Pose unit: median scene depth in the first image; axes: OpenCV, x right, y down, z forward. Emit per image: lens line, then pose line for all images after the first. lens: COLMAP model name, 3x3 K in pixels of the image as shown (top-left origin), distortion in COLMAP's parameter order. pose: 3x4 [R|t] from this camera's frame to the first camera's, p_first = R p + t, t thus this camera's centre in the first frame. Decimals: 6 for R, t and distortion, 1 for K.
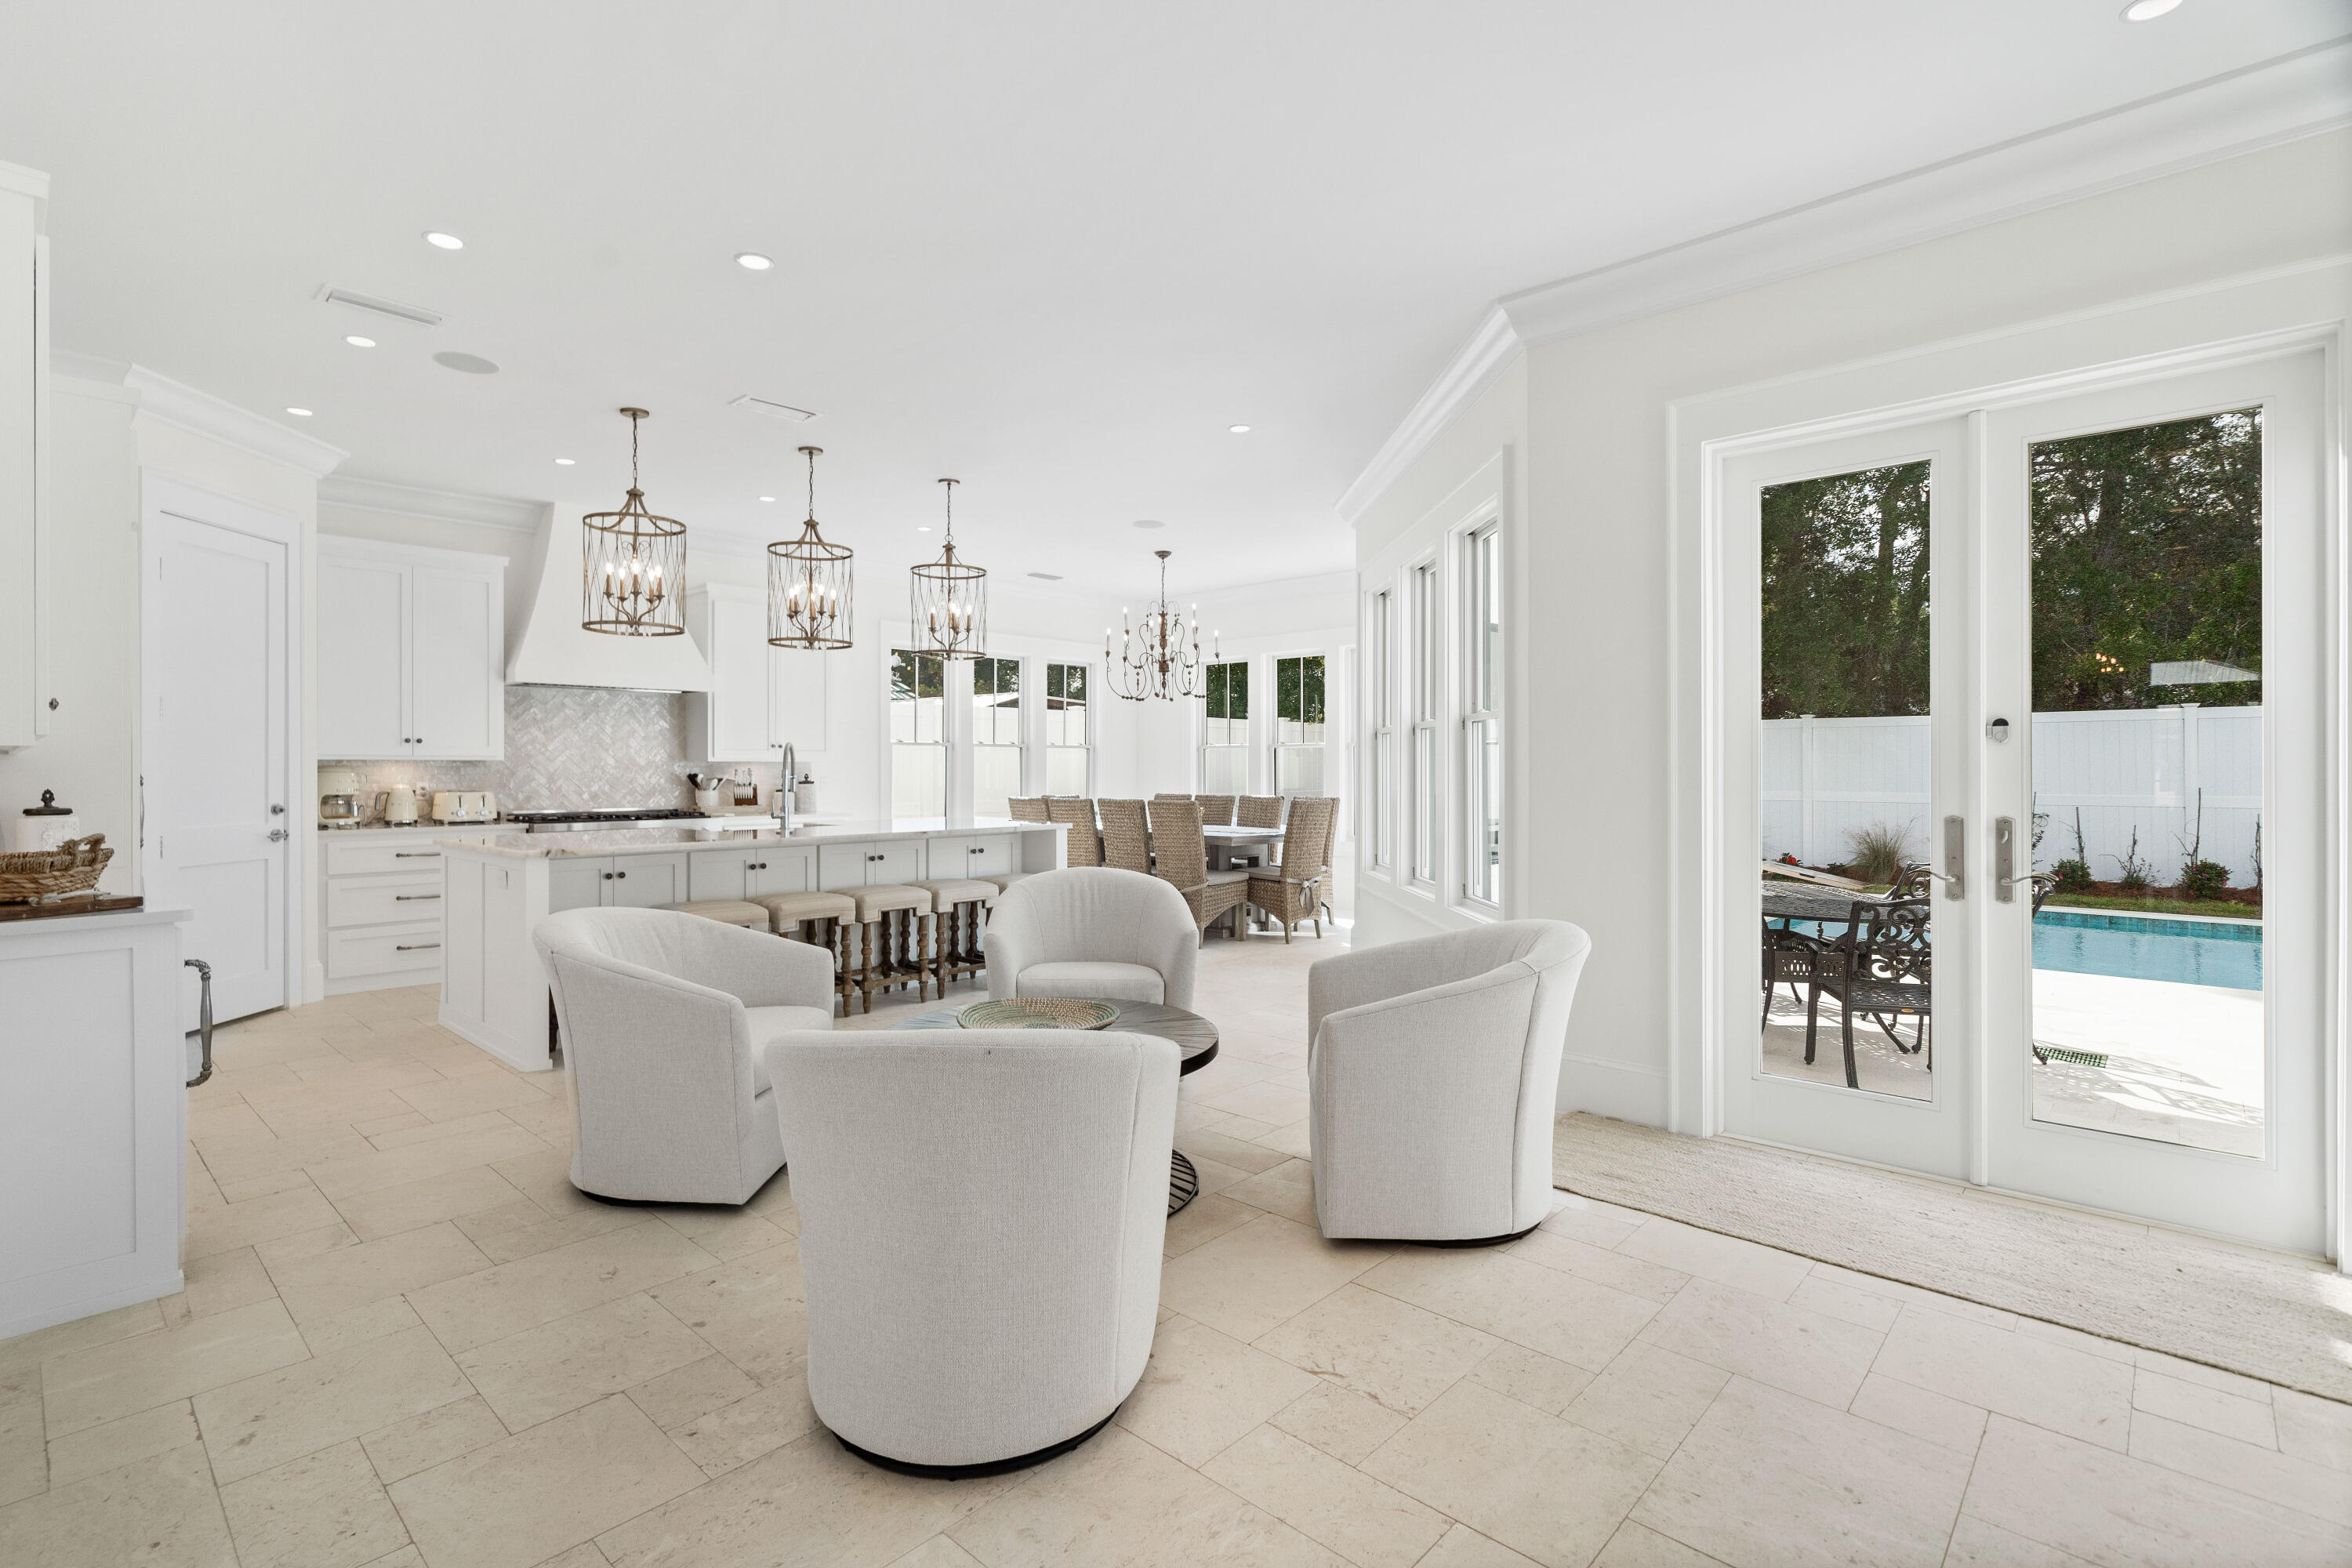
lens RADIAL K [[1095.7, 0, 1168.6], [0, 1095.7, 780.5], [0, 0, 1]] dist [-0.003541, 0.000887]
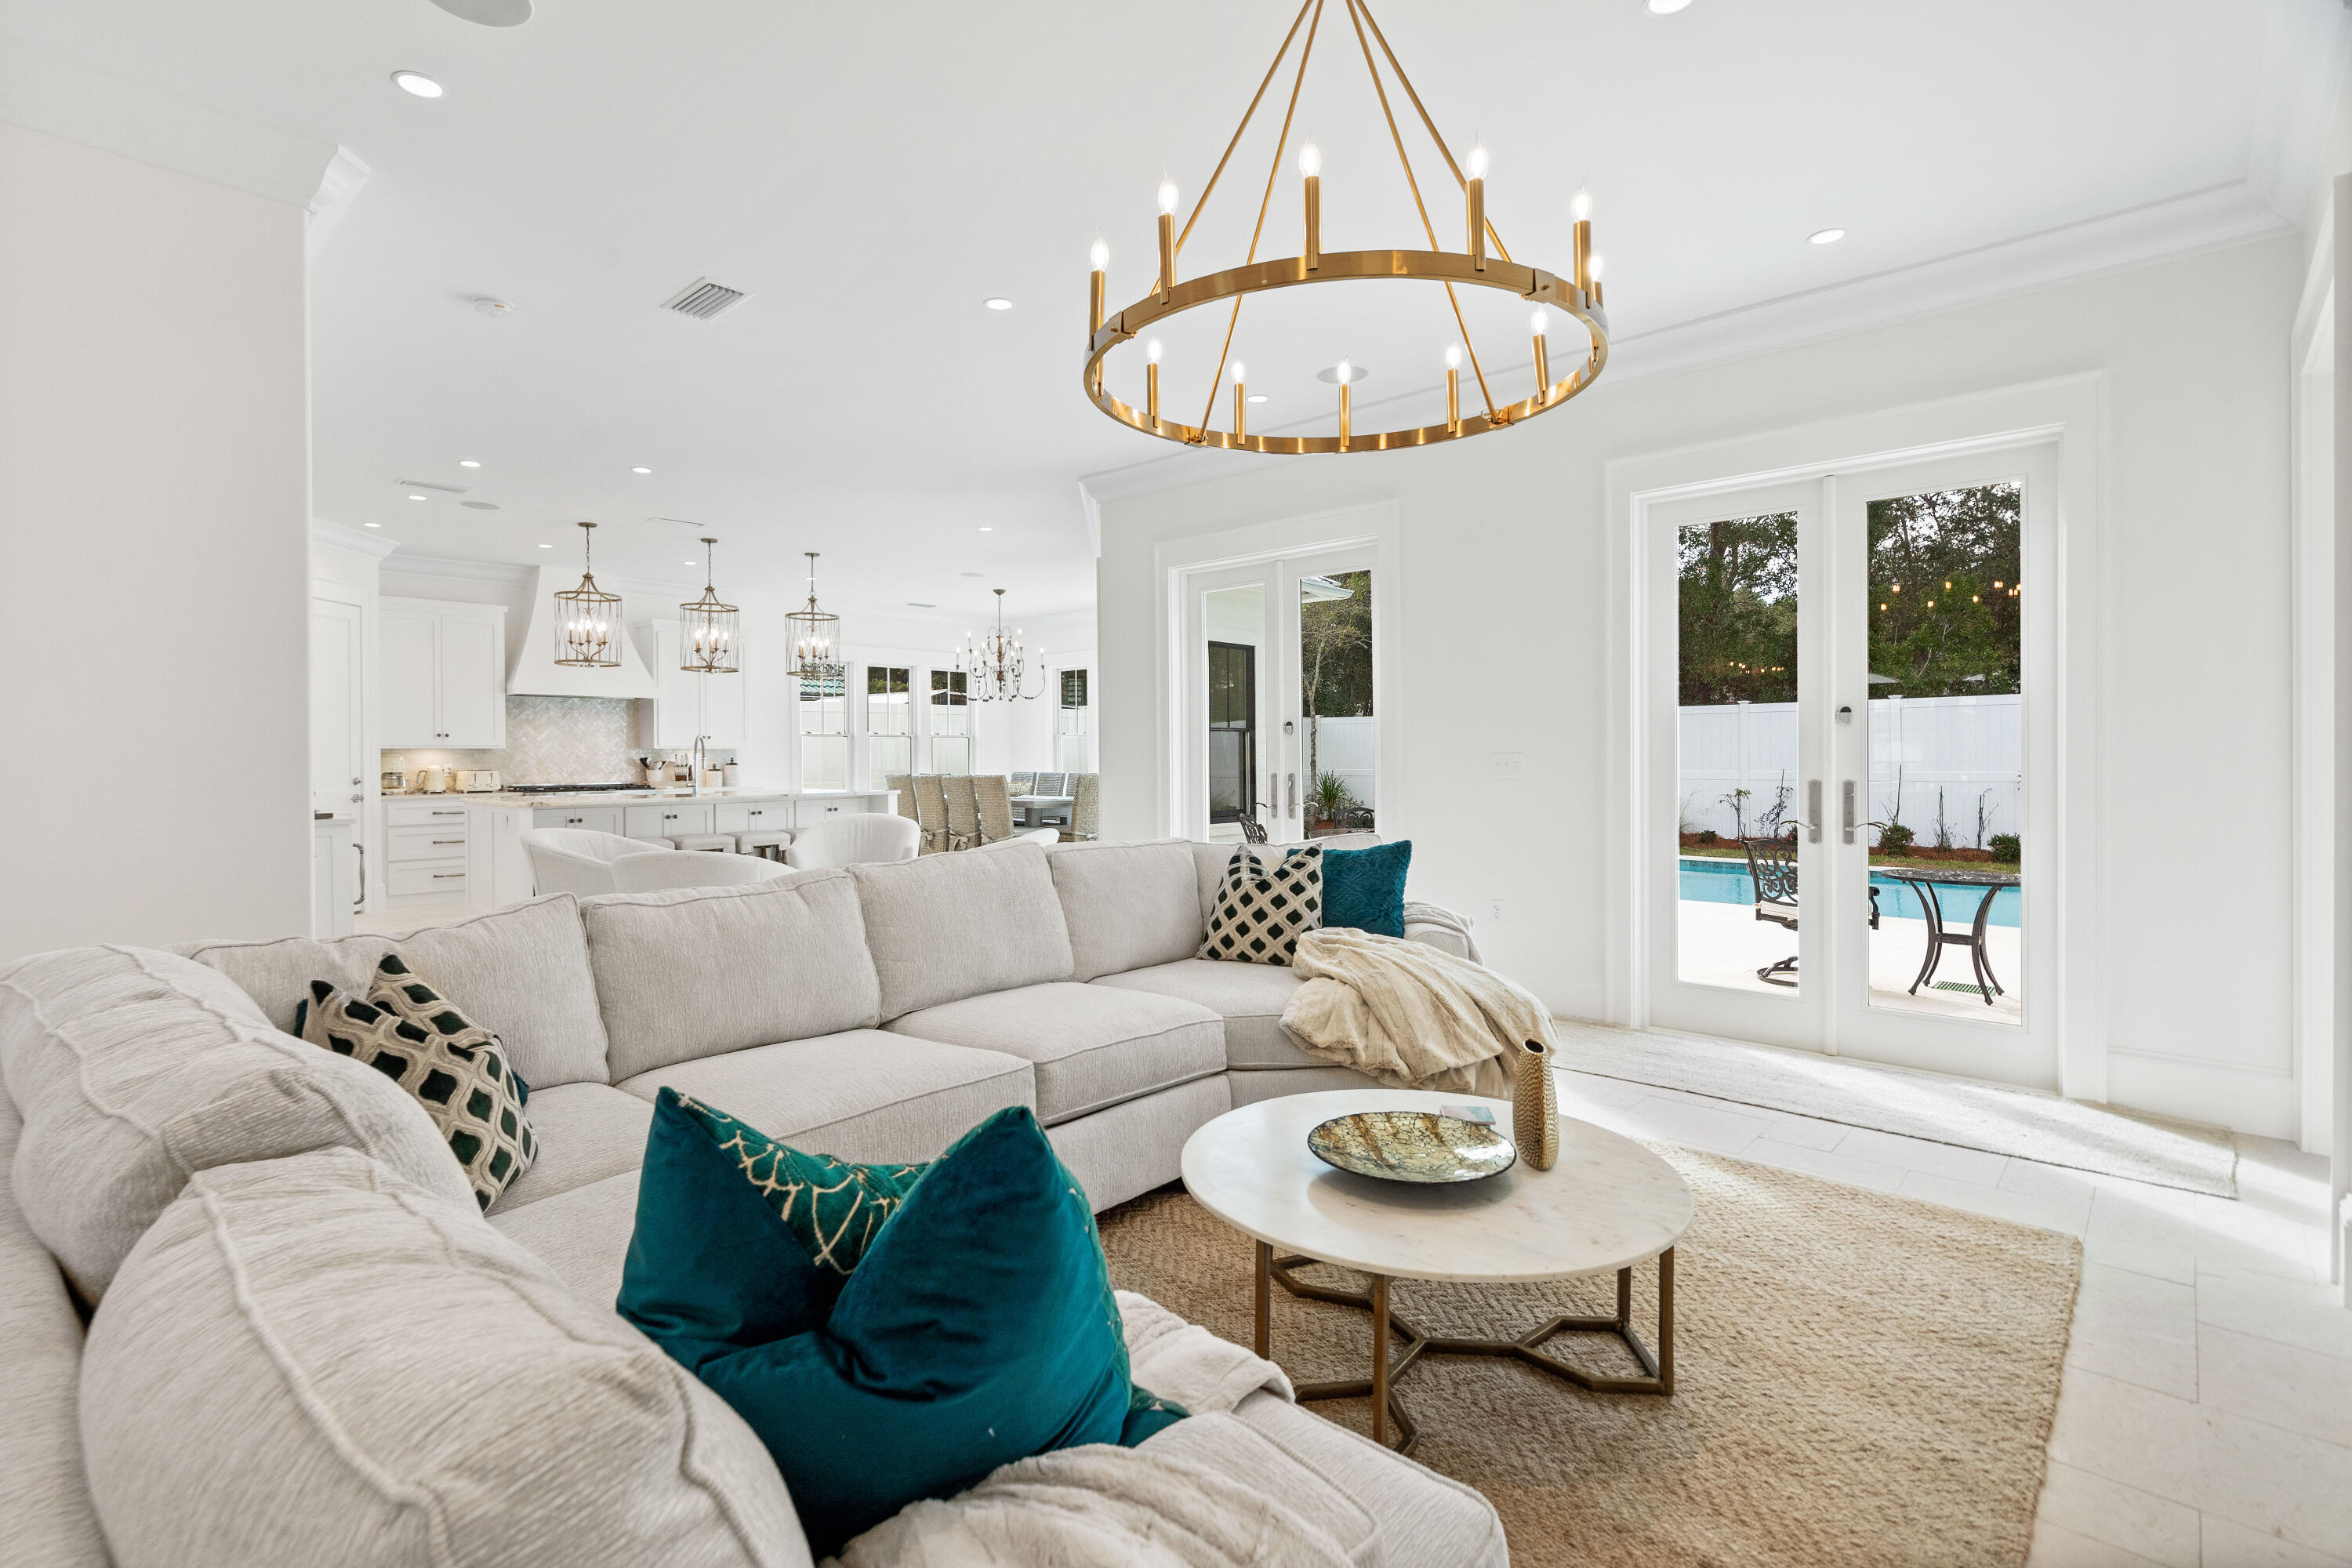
lens RADIAL K [[1095.7, 0, 1173.0], [0, 1095.7, 773.1], [0, 0, 1]] dist [-0.003541, 0.000887]
pose [[0.999992, -0.004004, 0.000288, 0.244514], [0.004002, 0.999968, 0.006876, 0.006782], [-0.000315, -0.006875, 0.999976, -0.398556]]
